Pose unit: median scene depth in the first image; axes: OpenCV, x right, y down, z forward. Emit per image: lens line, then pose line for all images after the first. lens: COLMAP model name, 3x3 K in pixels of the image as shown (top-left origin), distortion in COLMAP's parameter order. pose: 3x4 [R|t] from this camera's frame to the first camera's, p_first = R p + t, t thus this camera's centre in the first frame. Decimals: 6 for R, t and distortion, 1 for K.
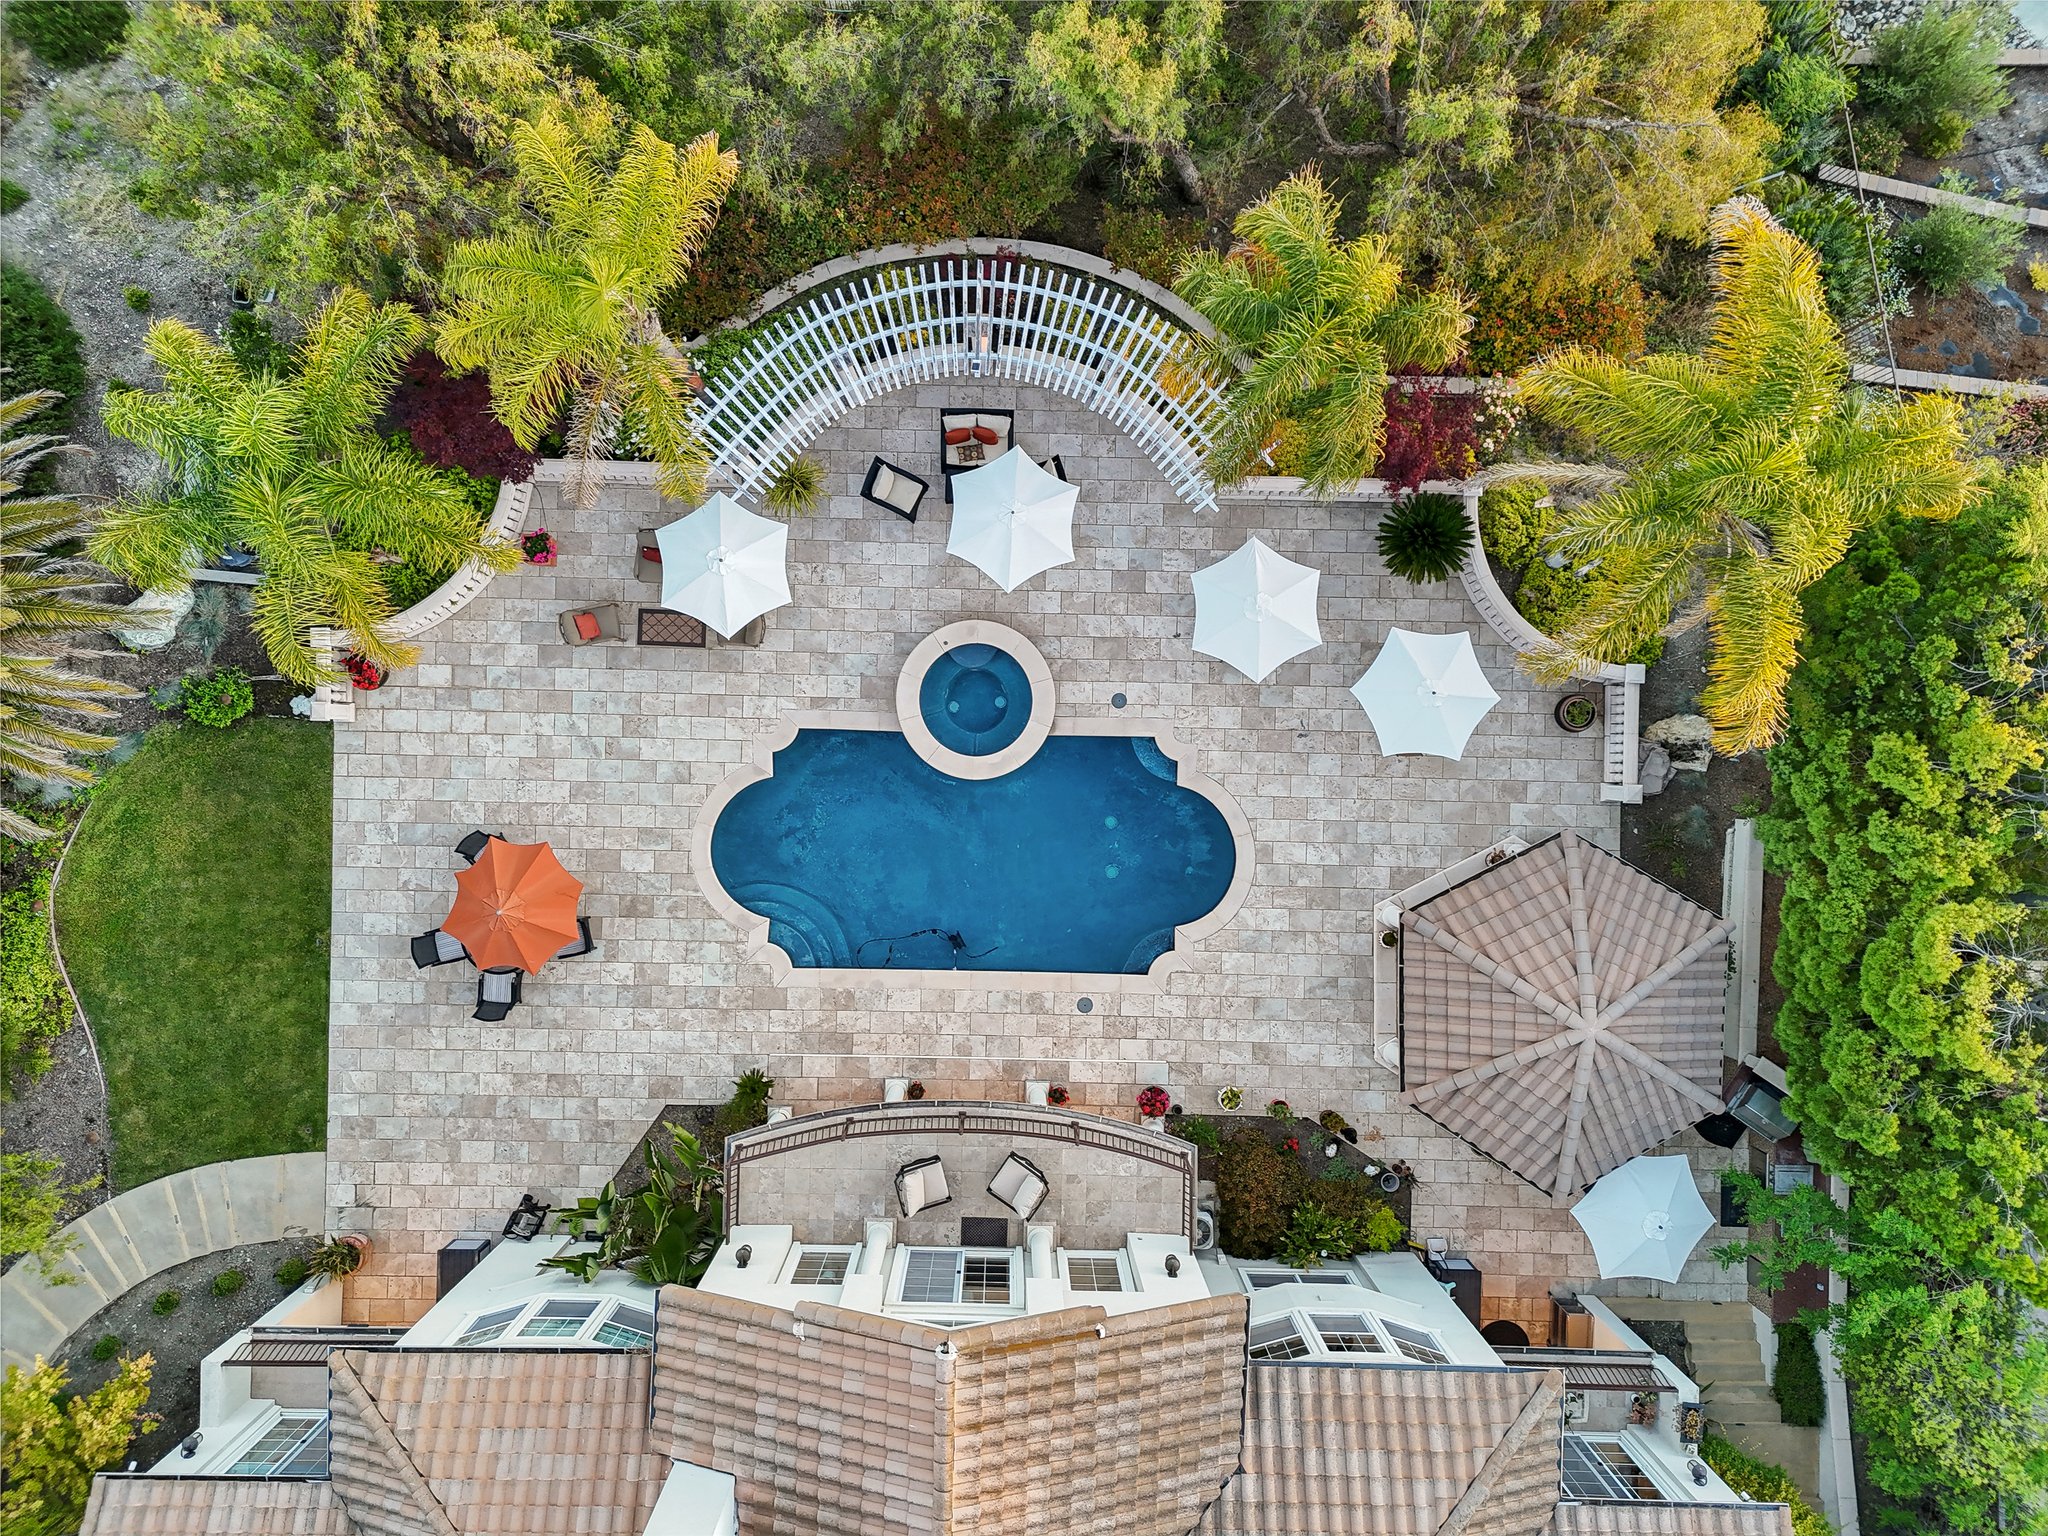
lens RADIAL K [[1507.5, 0, 1017.9], [0, 1507.5, 766.5], [0, 0, 1]] dist [0.065575, -0.059677]
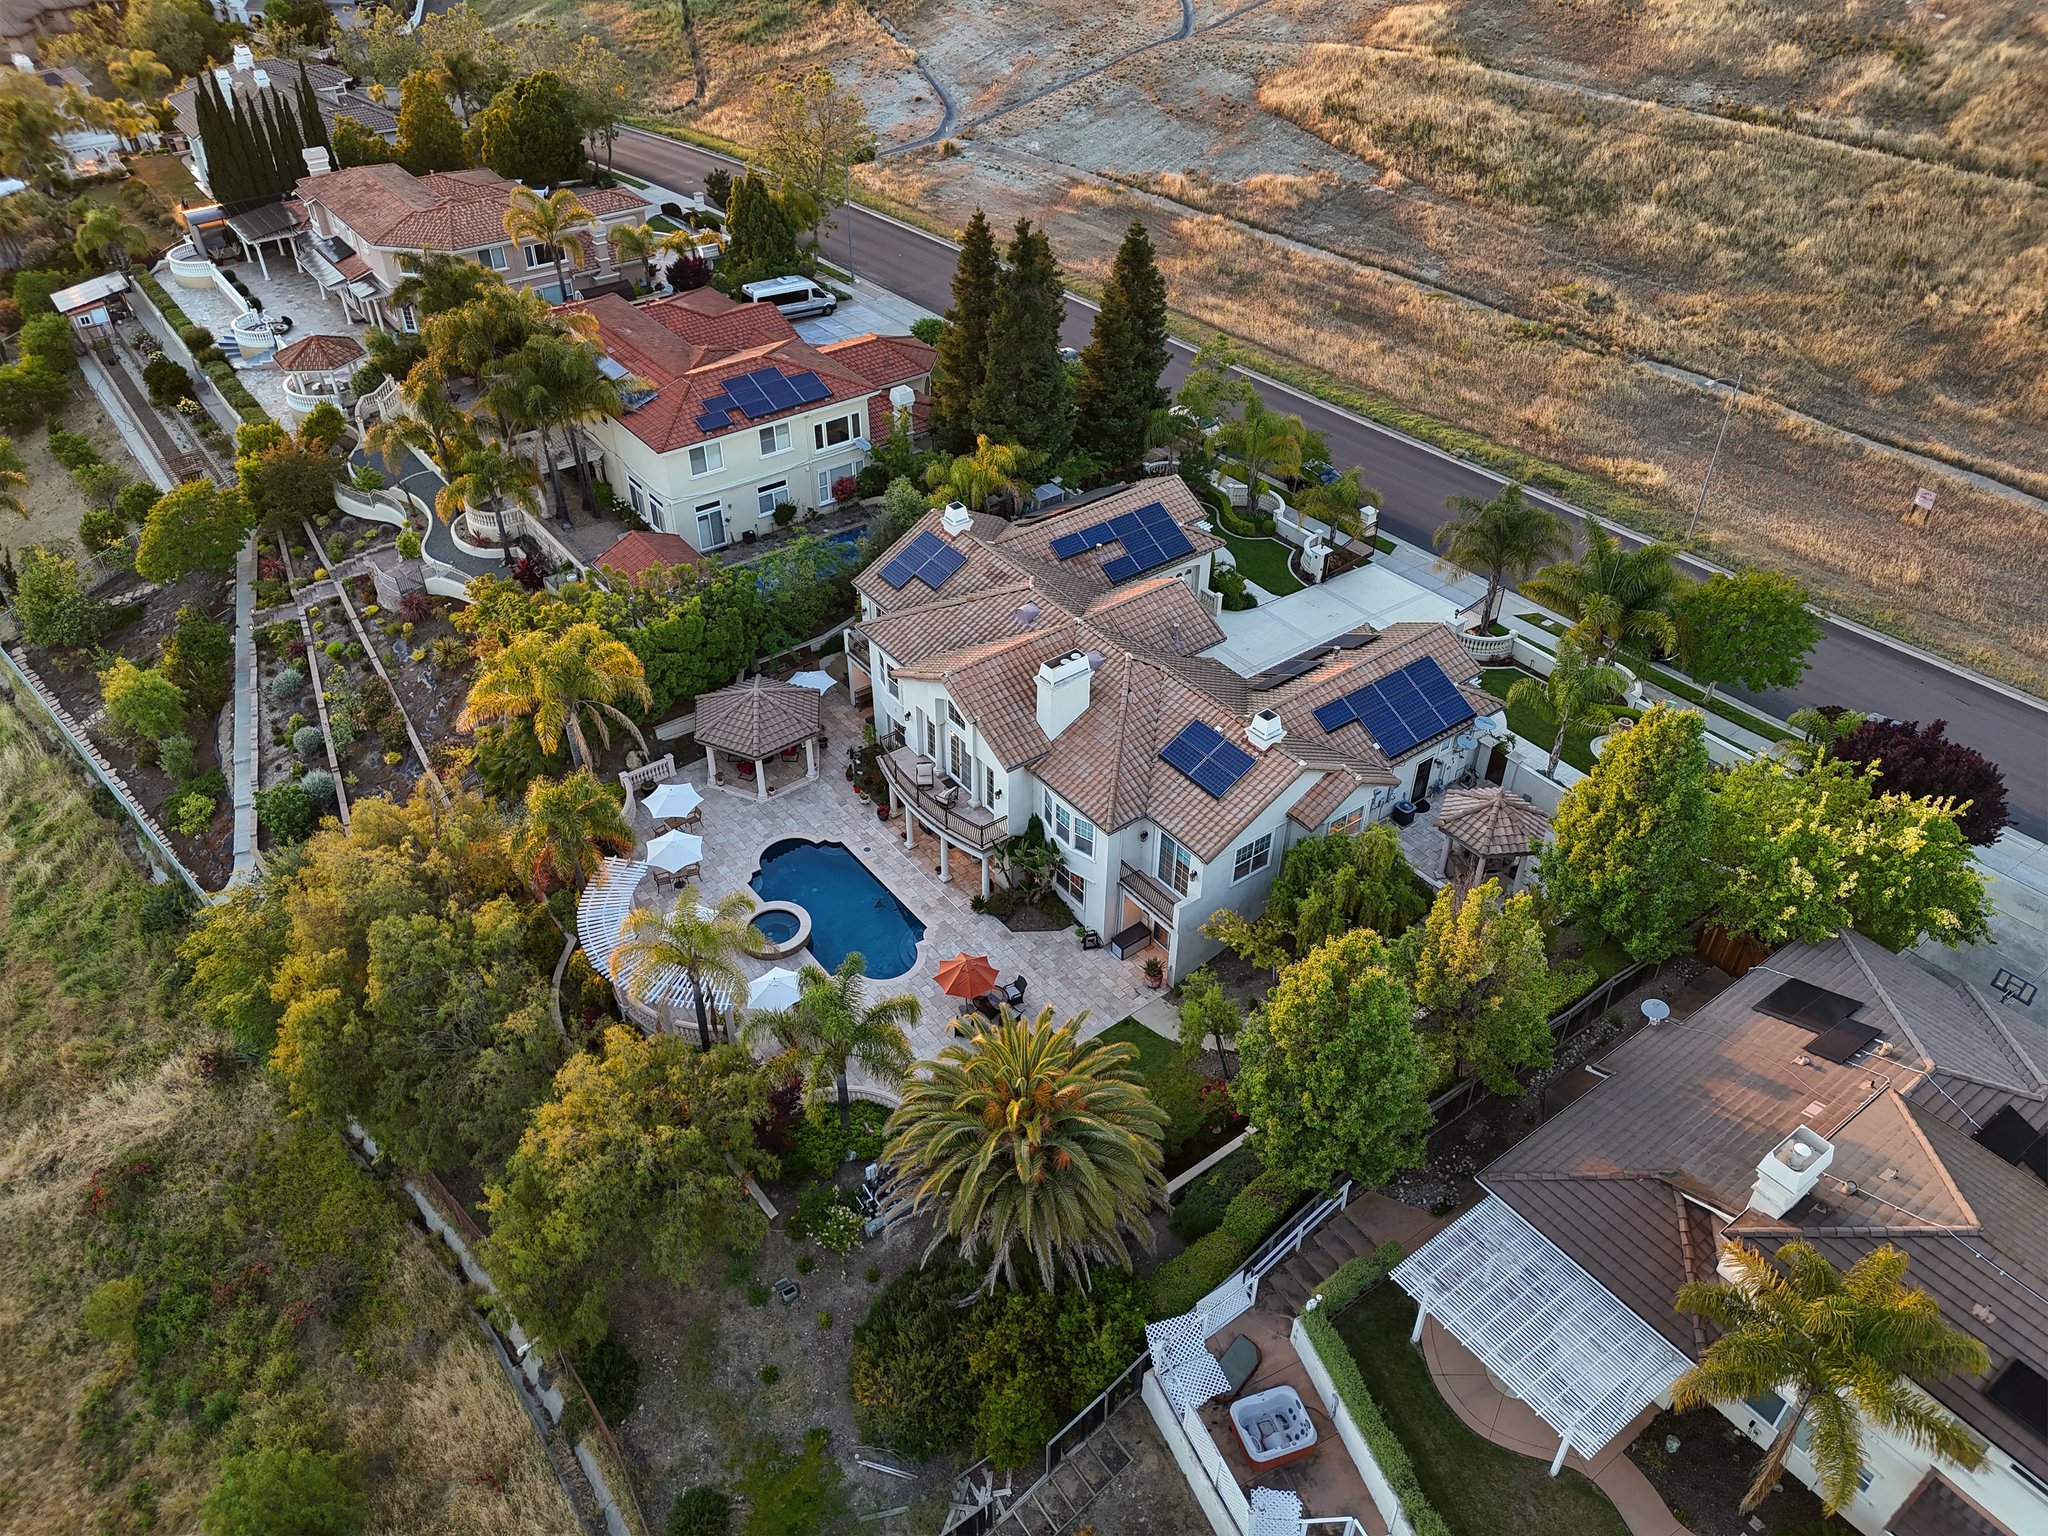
lens RADIAL K [[1507.5, 0, 1025.3], [0, 1507.5, 761.3], [0, 0, 1]] dist [0.065575, -0.059677]
pose [[-0.620273, -0.490681, 0.611959, -1.457341], [0.784369, -0.382889, 0.488017, -0.725594], [-0.005148, 0.782706, 0.622371, -0.530560]]
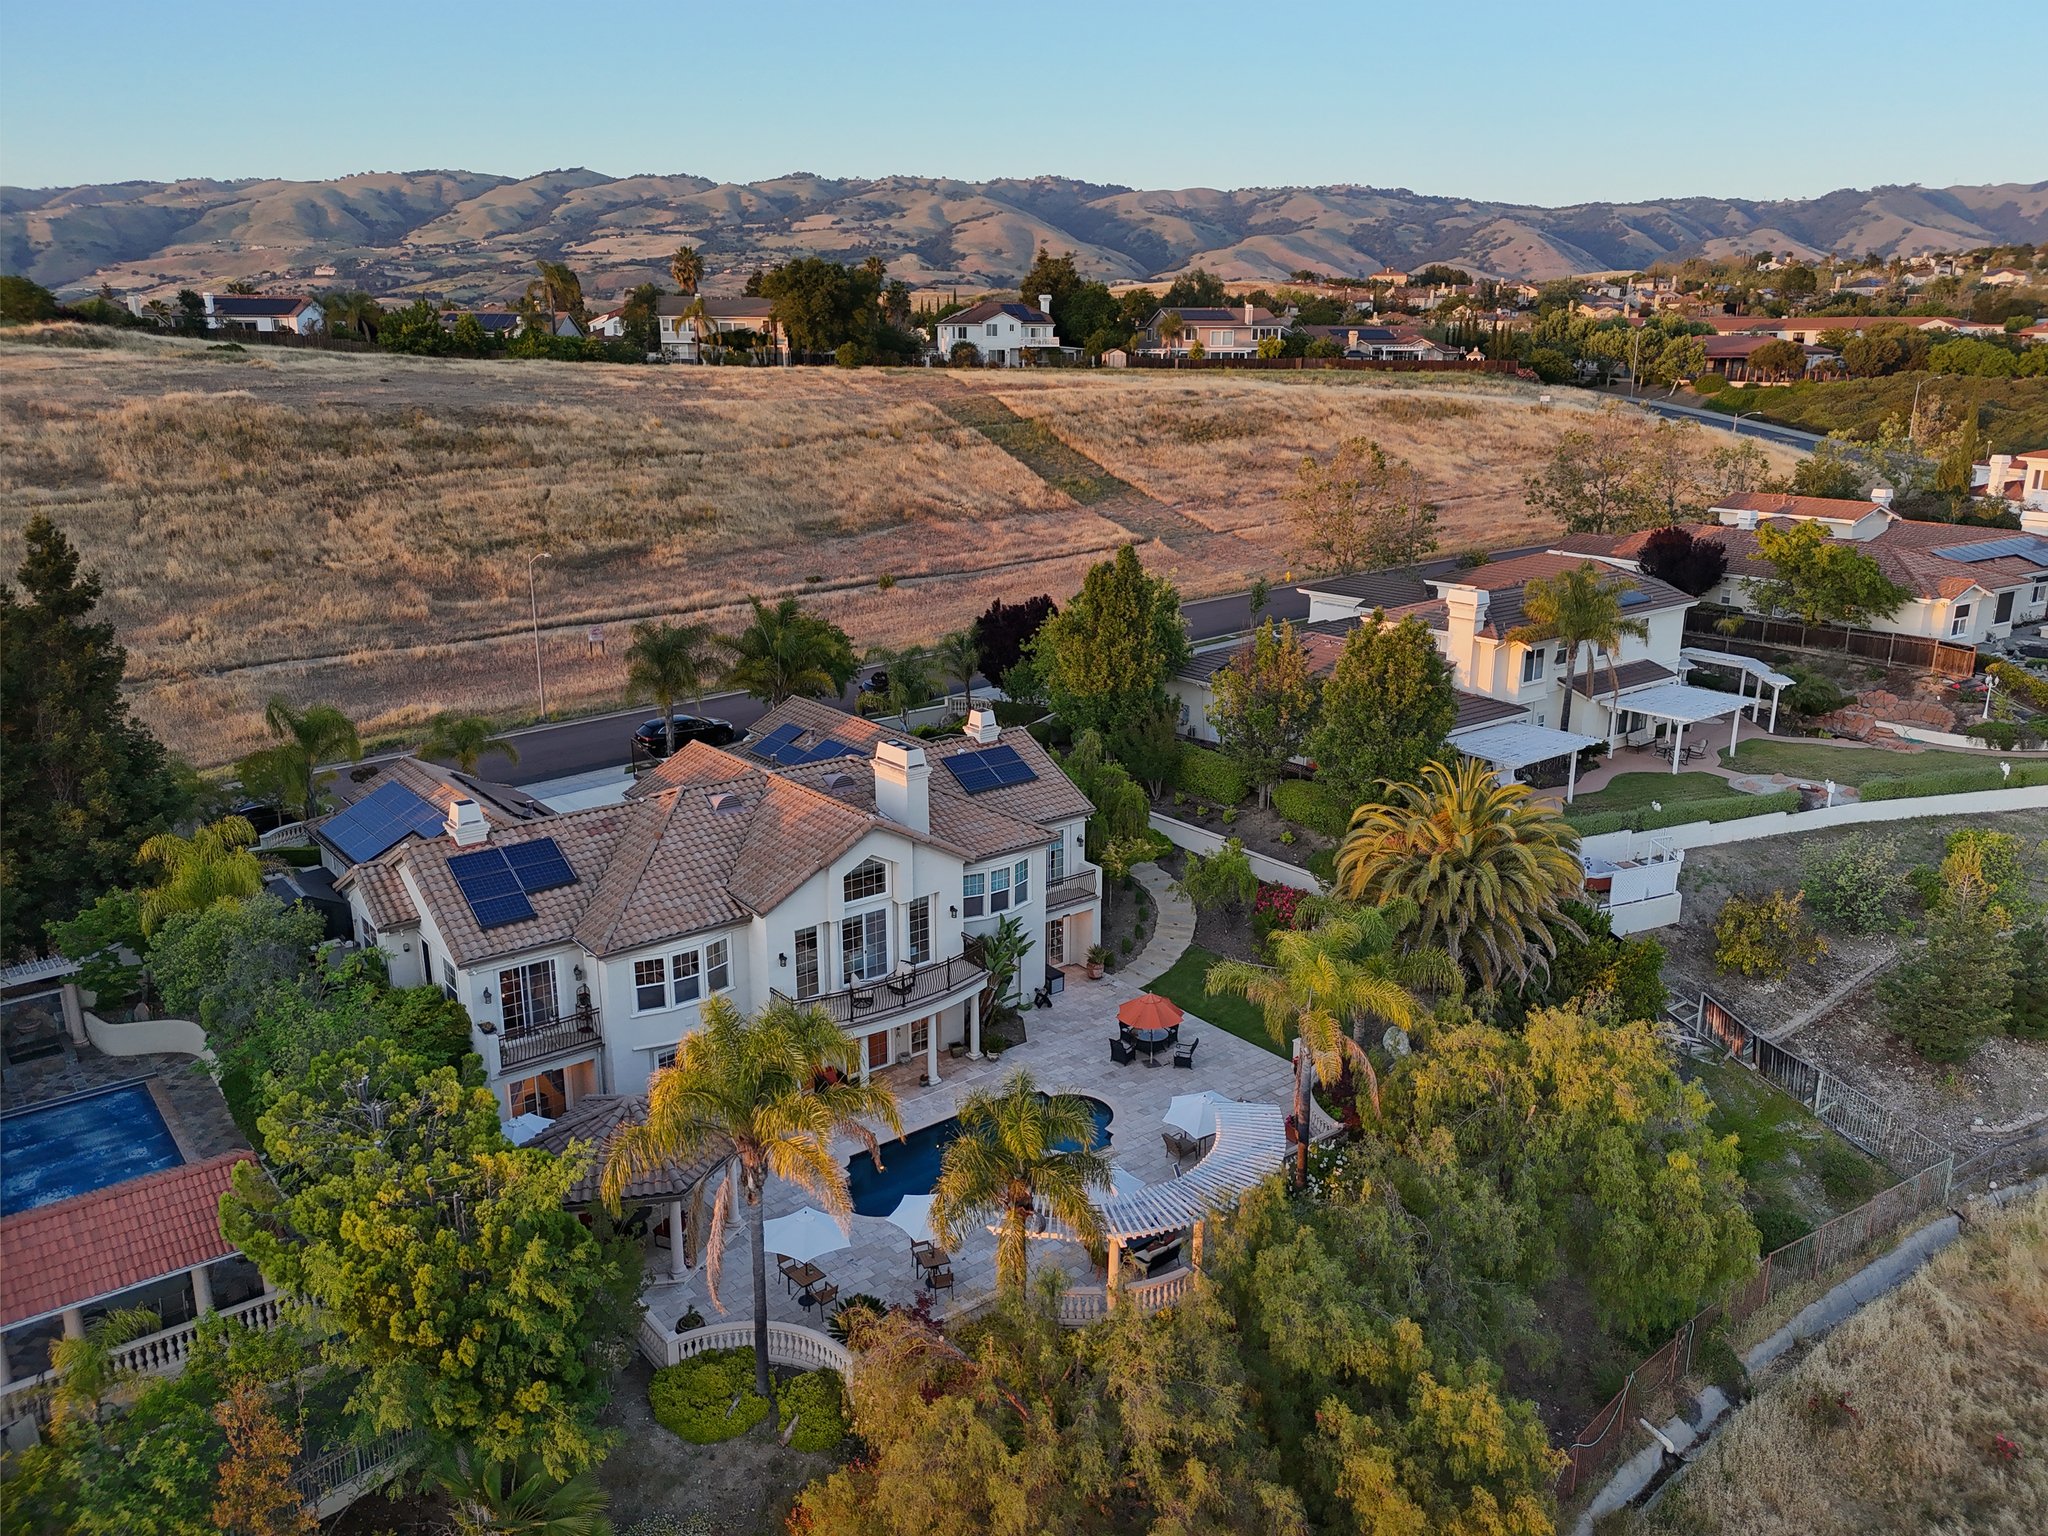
lens RADIAL K [[1507.5, 0, 1043.0], [0, 1507.5, 760.6], [0, 0, 1]] dist [0.065575, -0.059677]
pose [[-0.760461, 0.161009, -0.629107, 0.894870], [-0.649173, -0.213155, 0.730164, -1.103347], [-0.016535, 0.963660, 0.266619, 0.167102]]
